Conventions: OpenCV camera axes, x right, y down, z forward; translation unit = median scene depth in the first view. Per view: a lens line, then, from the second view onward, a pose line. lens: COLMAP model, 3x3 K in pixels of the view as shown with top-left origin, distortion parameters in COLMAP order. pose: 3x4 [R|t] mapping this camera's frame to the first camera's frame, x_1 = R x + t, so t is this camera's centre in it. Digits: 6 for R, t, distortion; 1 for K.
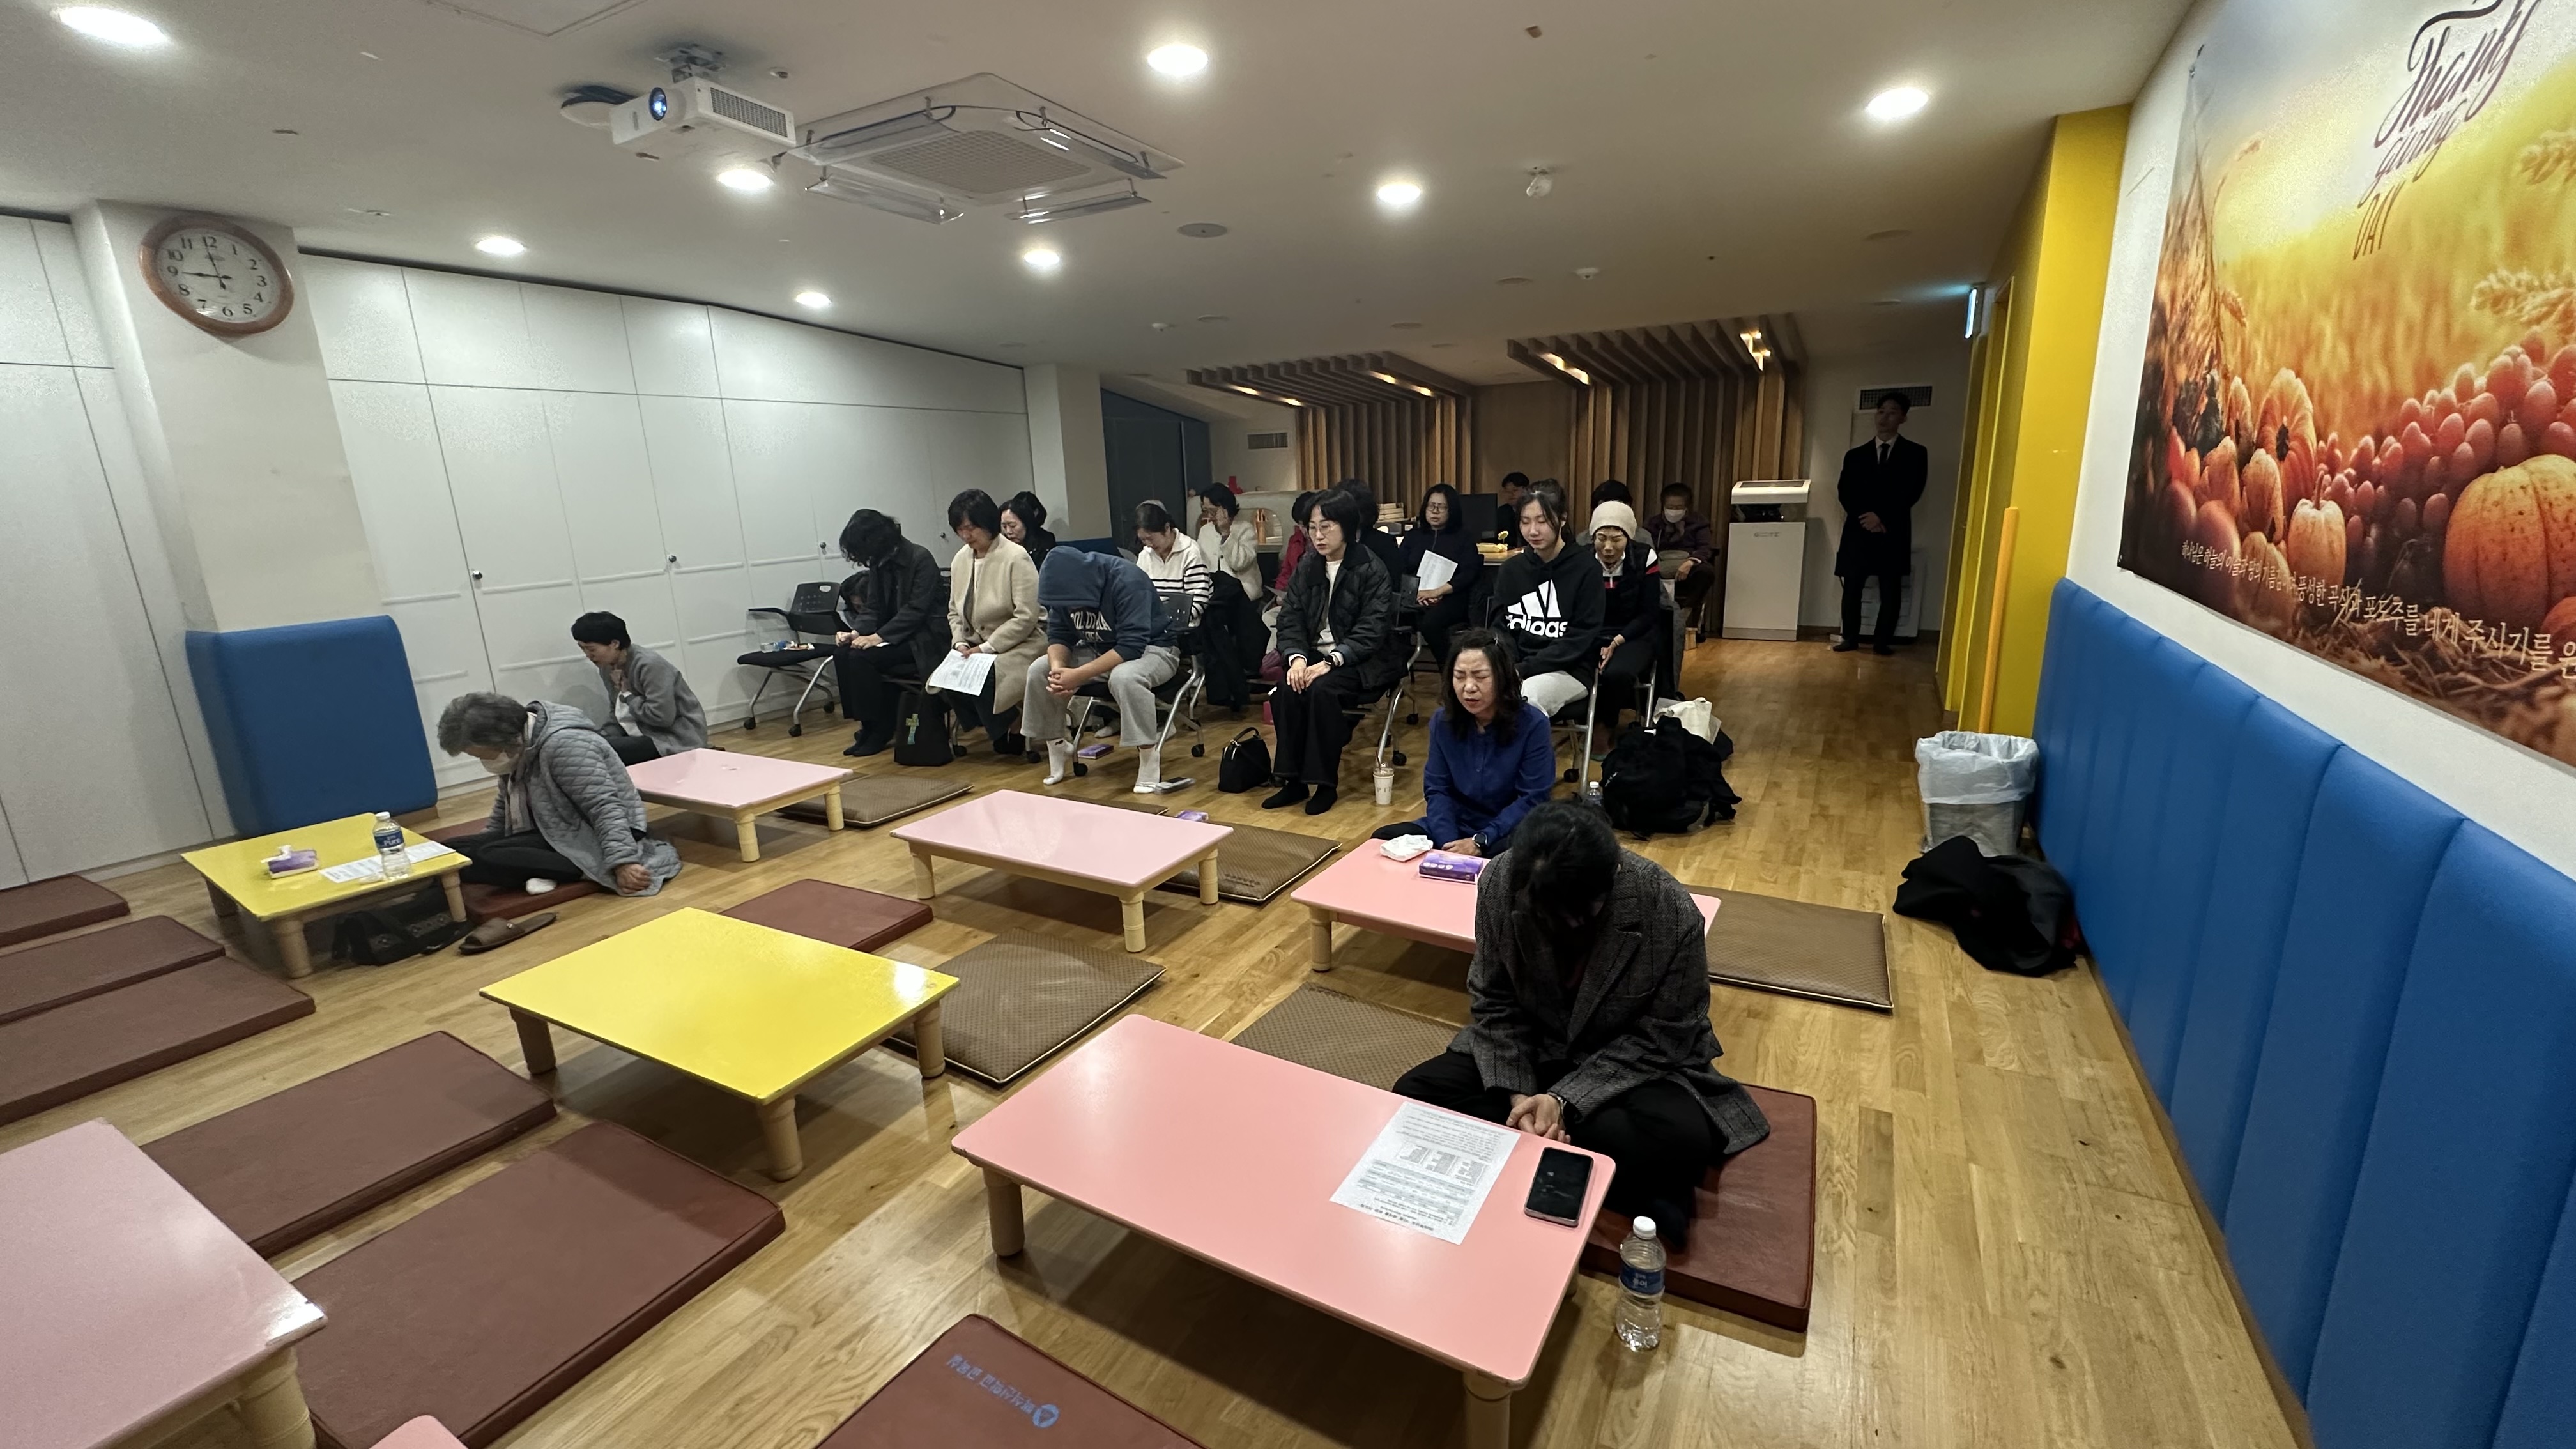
lens RADIAL K [[1022.9, 0, 1286.9], [0, 1022.9, 723.2], [0, 0, 1]] dist [-0.000986, -0.000025]
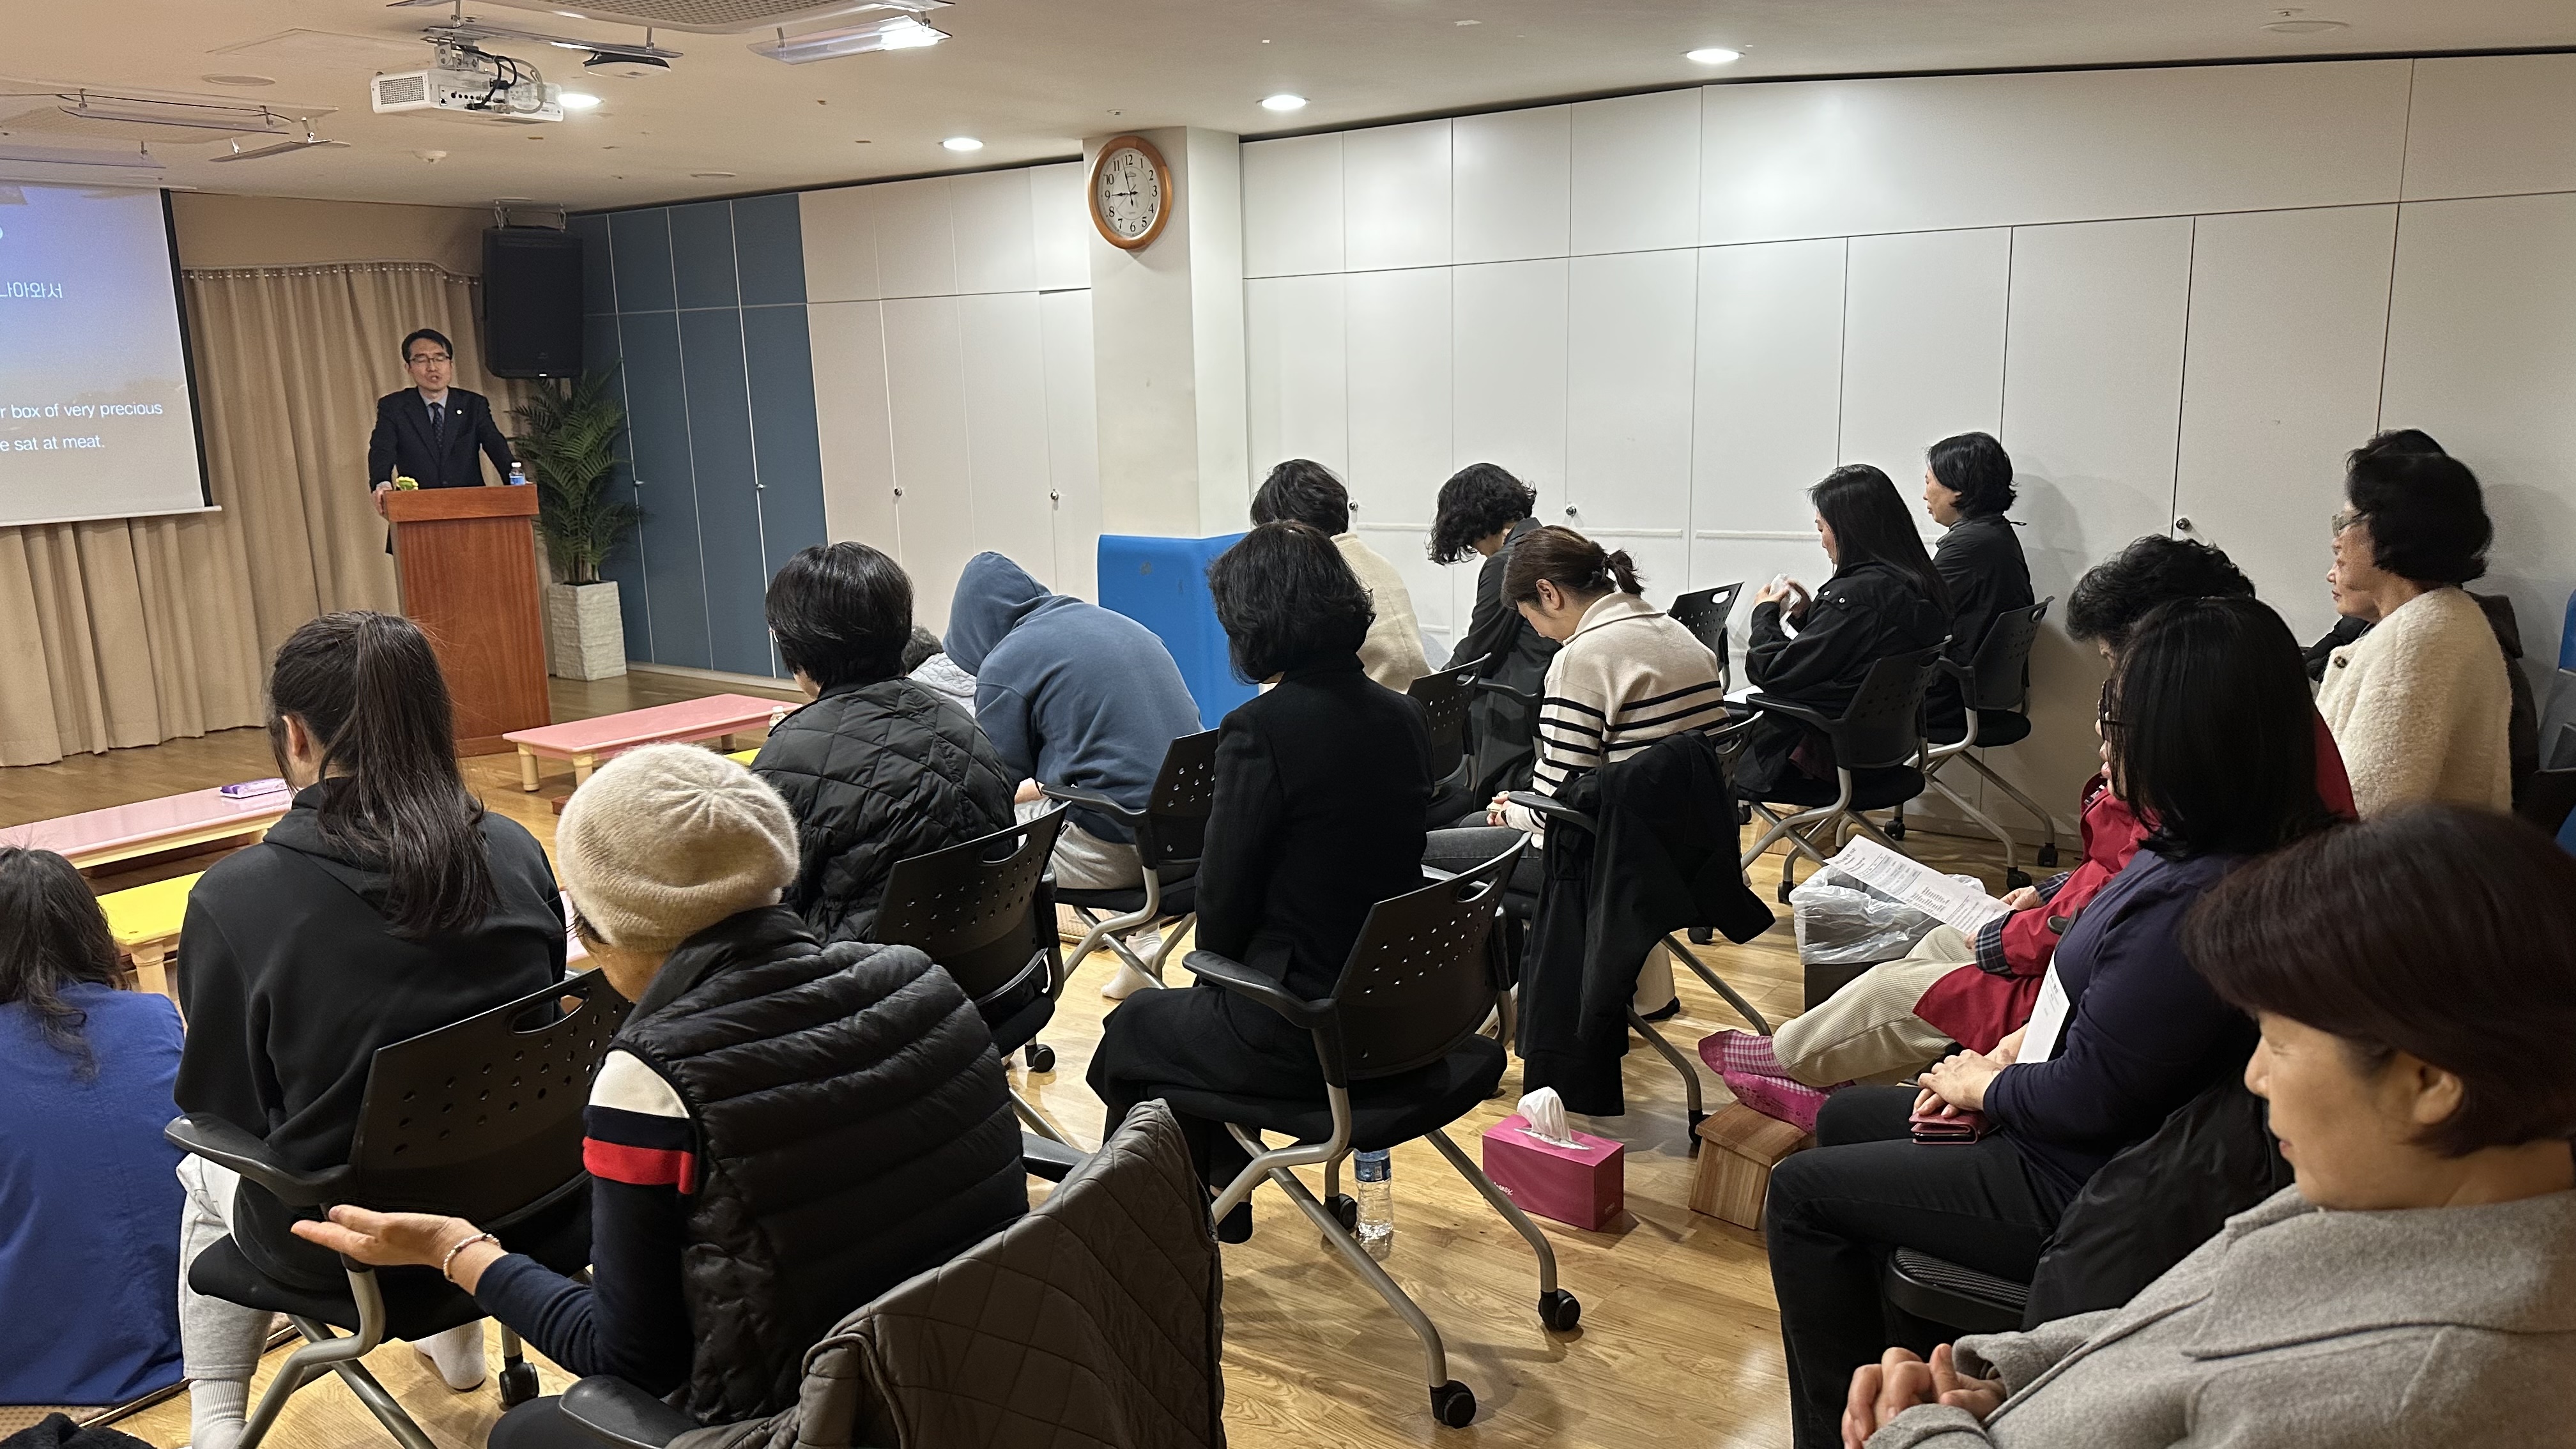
lens RADIAL K [[1787.4, 0, 1282.5], [0, 1787.4, 721.9], [0, 0, 1]] dist [0.089061, -0.130974]
pose [[-0.104805, 0.231324, -0.967215, 0.713321], [-0.201916, 0.947364, 0.248456, -0.363910], [0.973779, 0.221336, -0.052580, 1.195595]]
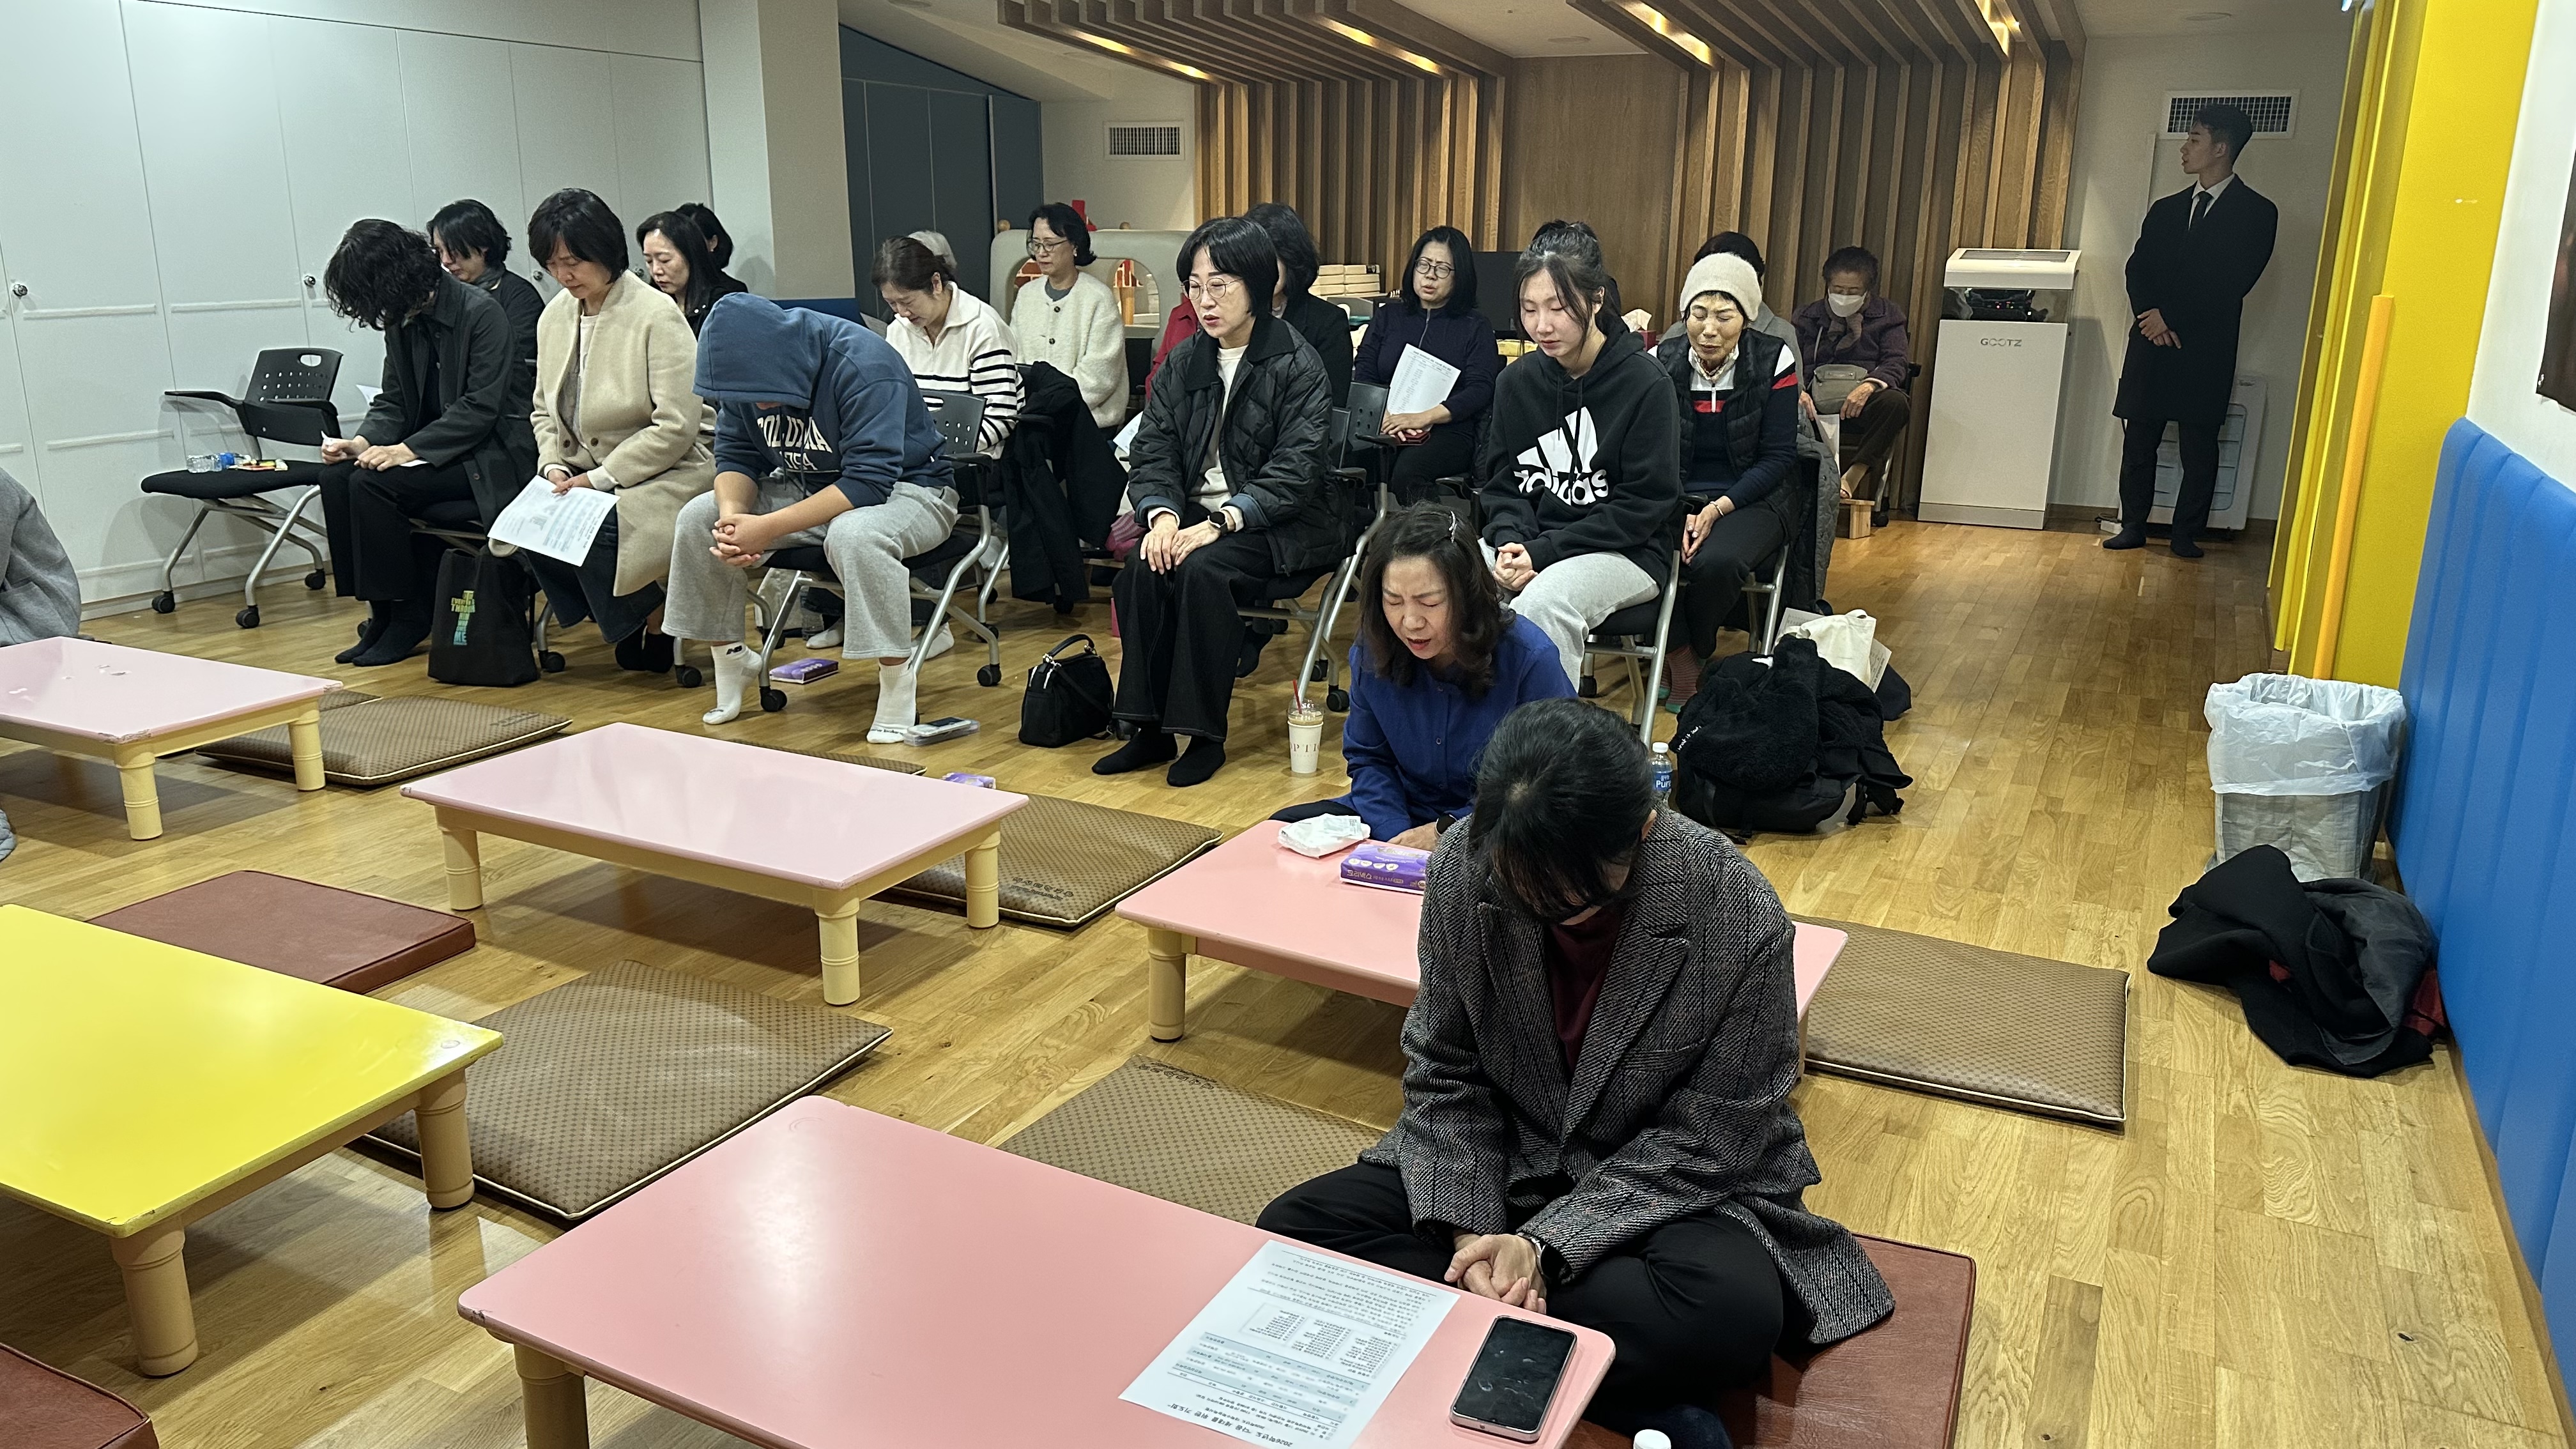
lens RADIAL K [[1787.4, 0, 1291.9], [0, 1787.4, 723.9], [0, 0, 1]] dist [0.089061, -0.130974]
pose [[0.997589, 0.031601, 0.061783, 0.024240], [-0.033641, 0.998914, 0.032249, 0.018942], [-0.060697, -0.034250, 0.997568, -0.004598]]
